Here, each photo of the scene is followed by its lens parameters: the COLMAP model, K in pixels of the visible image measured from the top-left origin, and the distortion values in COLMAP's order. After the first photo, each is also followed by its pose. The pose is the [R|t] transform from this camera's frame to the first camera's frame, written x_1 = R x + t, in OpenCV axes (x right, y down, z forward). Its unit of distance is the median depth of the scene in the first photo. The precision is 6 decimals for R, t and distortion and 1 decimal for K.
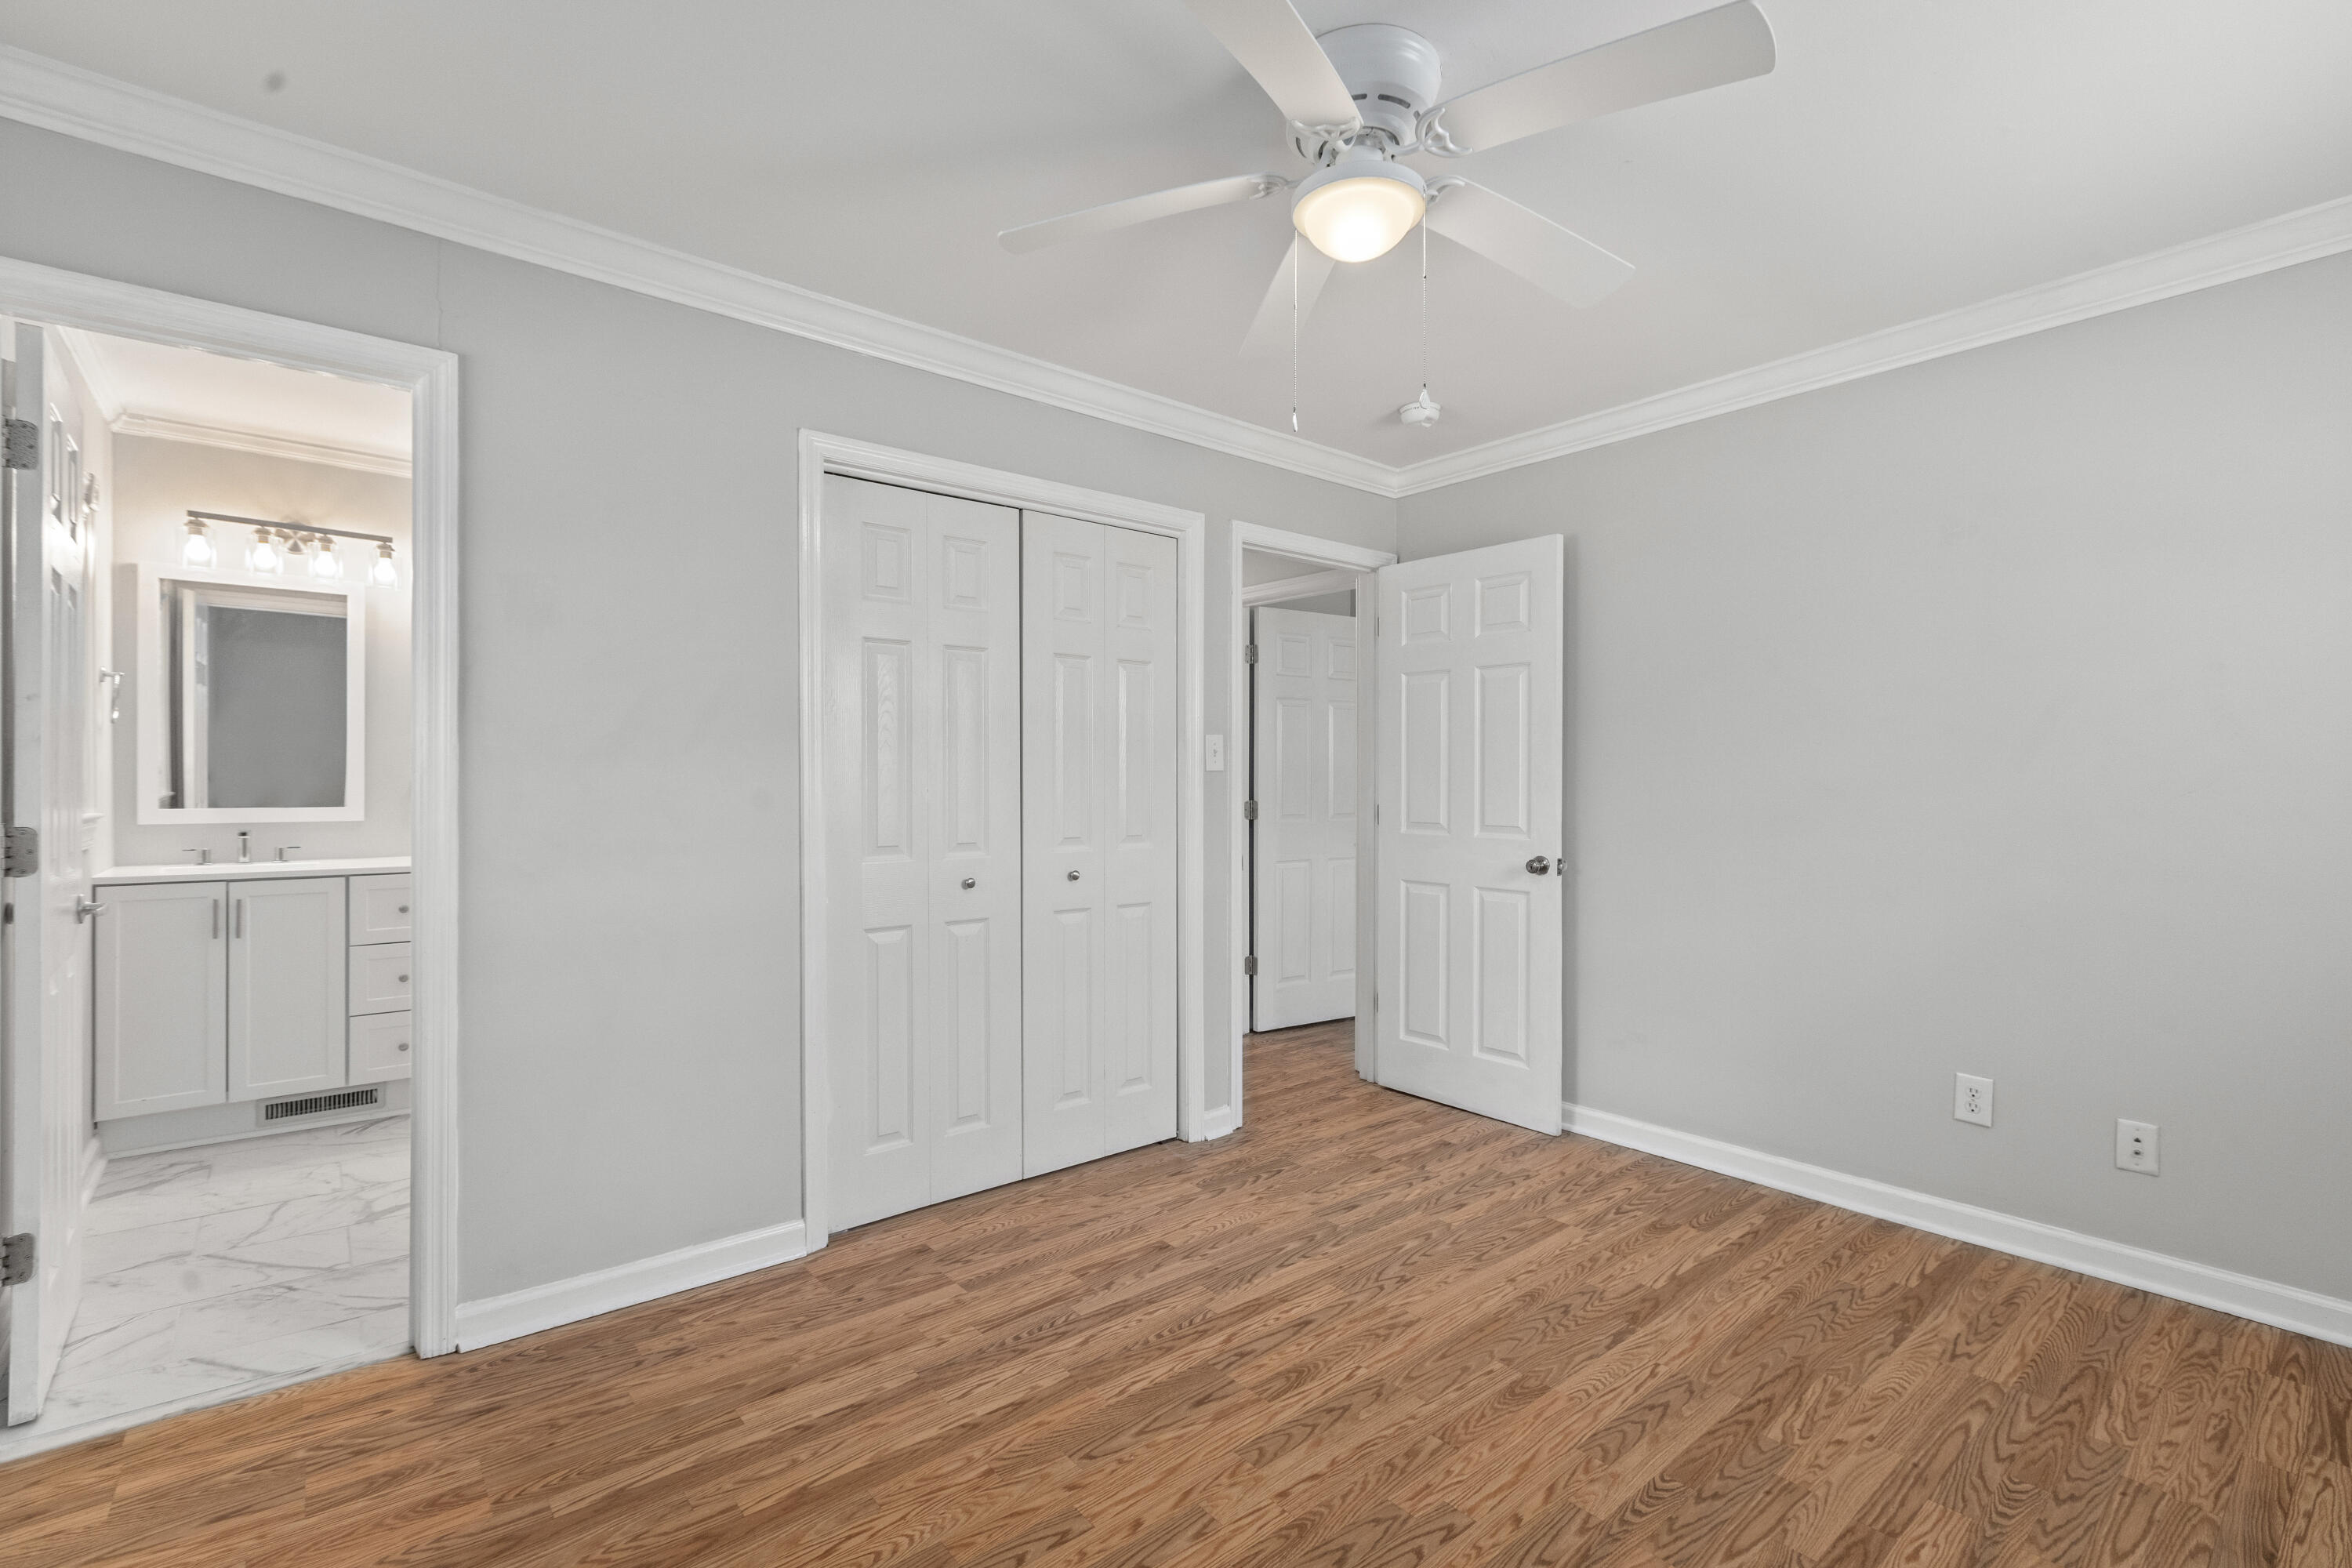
lens RADIAL K [[1067.7, 0, 1187.4], [0, 1067.7, 756.8], [0, 0, 1]] dist [0.002246, 0.000209]
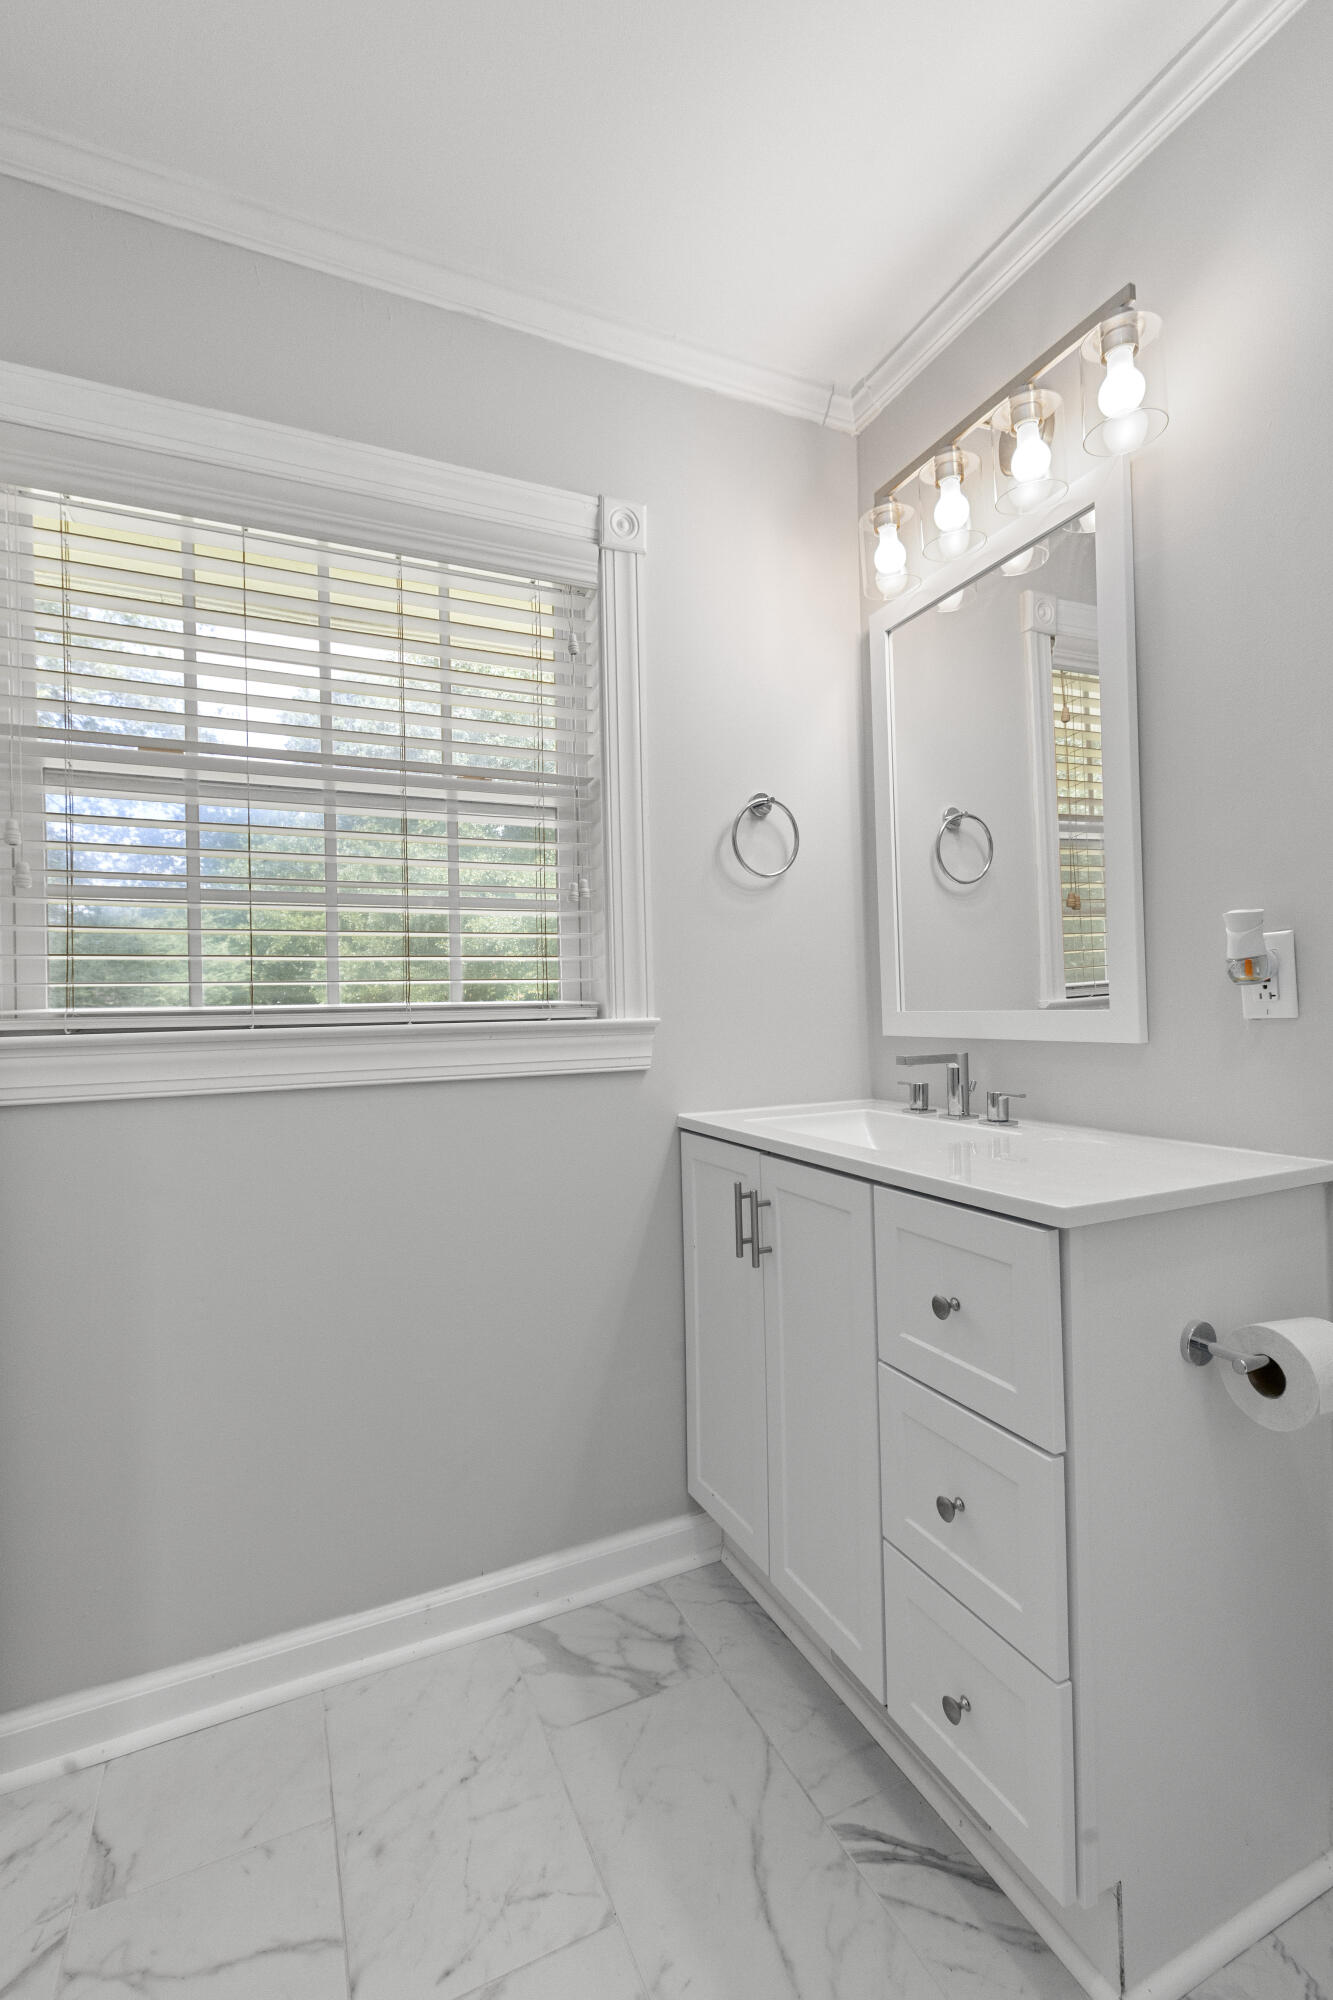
lens RADIAL K [[890.0, 0, 666.5], [0, 890.0, 1000.0], [0, 0, 1]] dist [0.000614, -0.000010]
pose [[-0.261265, -0.005099, -0.965254, -0.441201], [0.042048, 0.998977, -0.016658, 0.045643], [0.964351, -0.044939, -0.260783, 1.018275]]
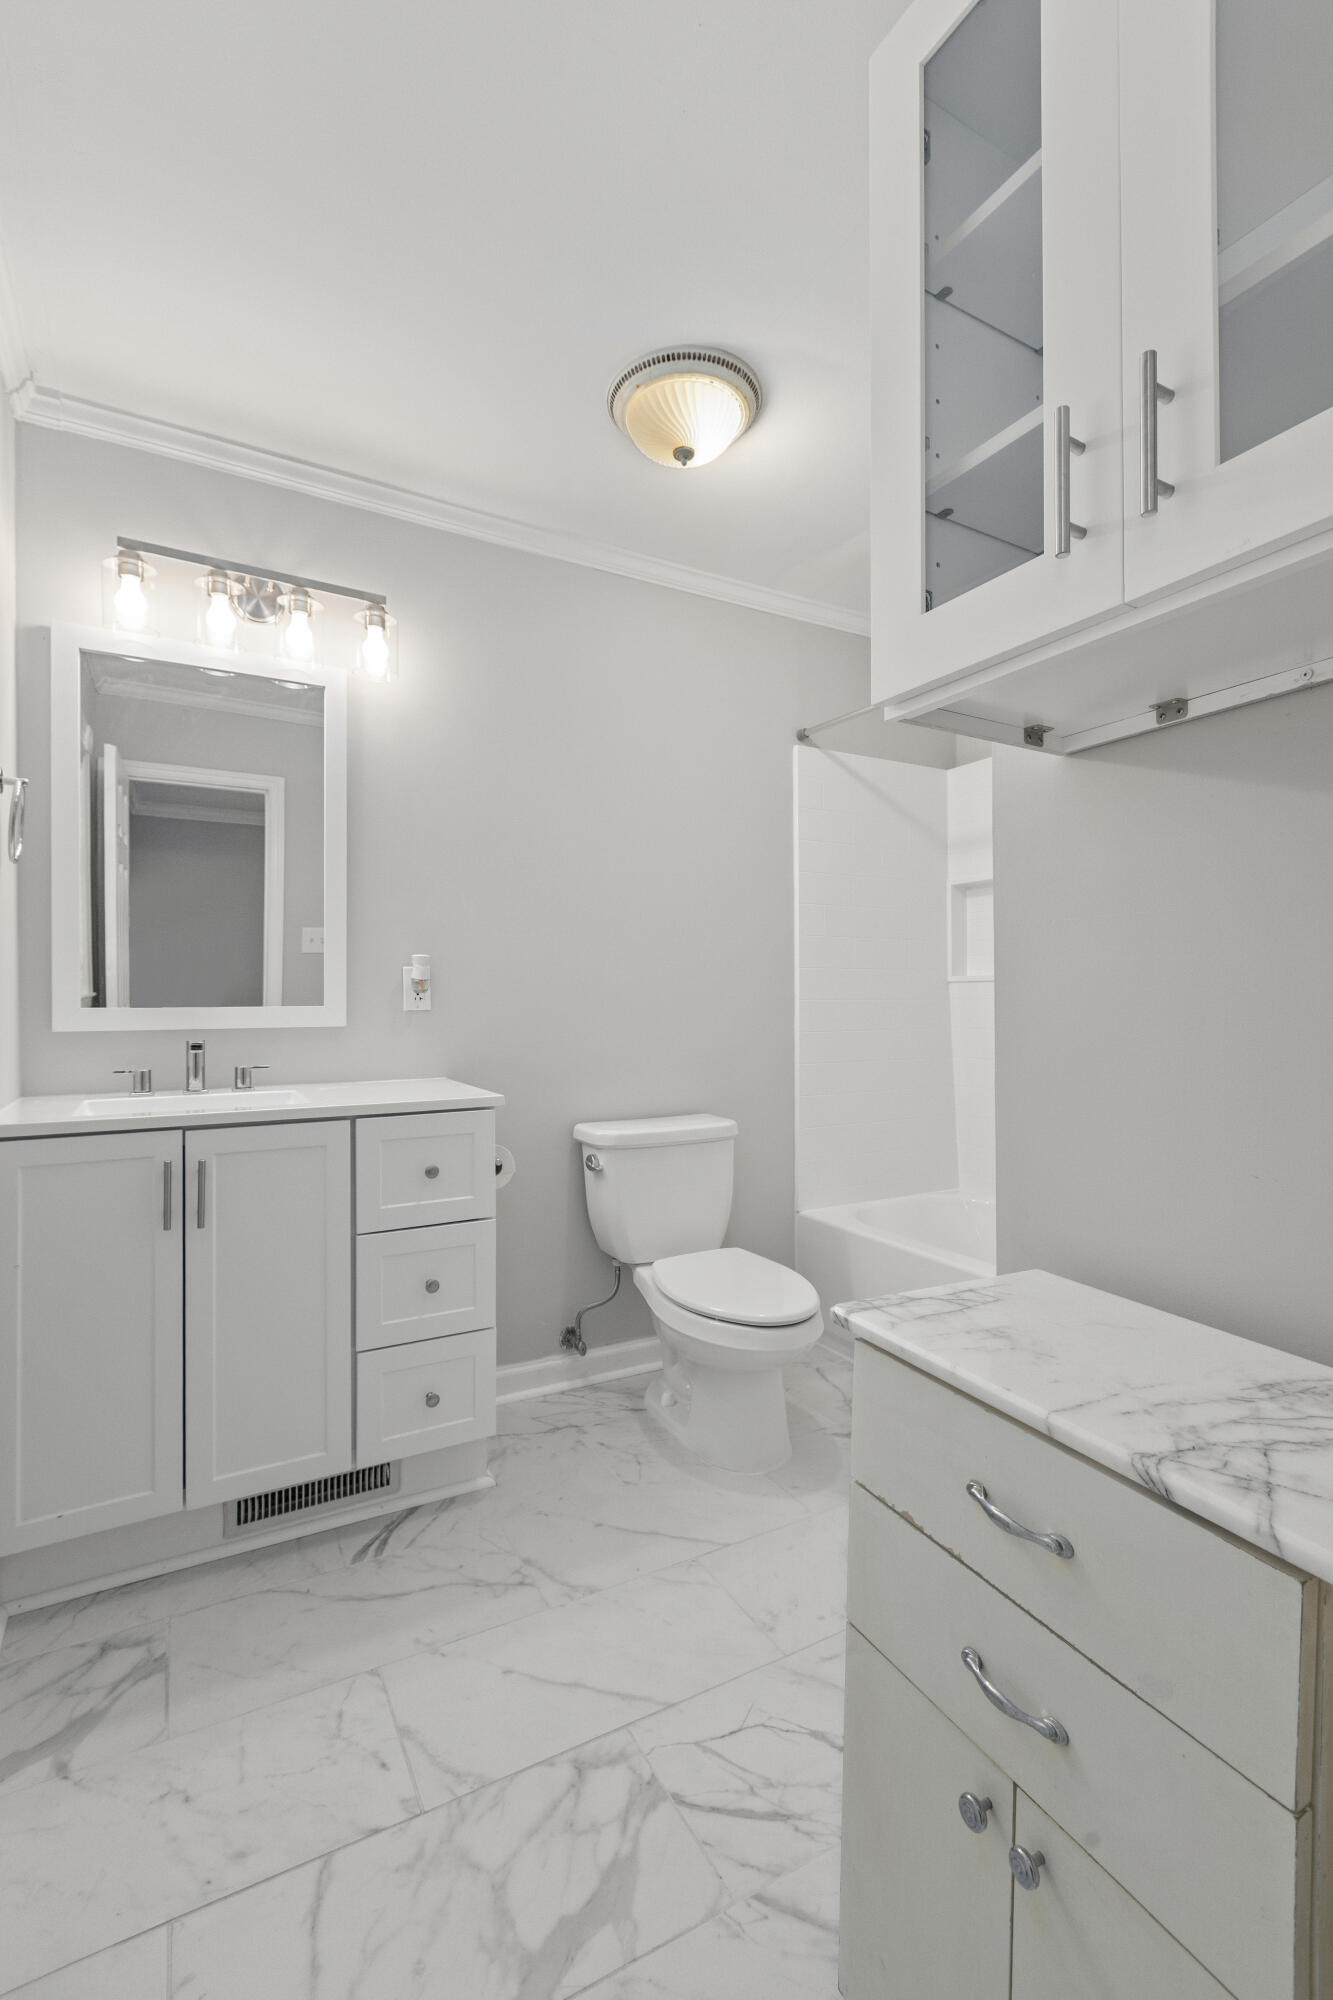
lens RADIAL K [[900.6, 0, 673.5], [0, 900.6, 972.9], [0, 0, 1]] dist [0.001349, -0.000084]
pose [[0.983272, -0.010240, -0.181856, -0.514911], [0.009200, 0.999936, -0.006559, 0.035357], [0.181912, 0.004777, 0.983303, 0.534964]]
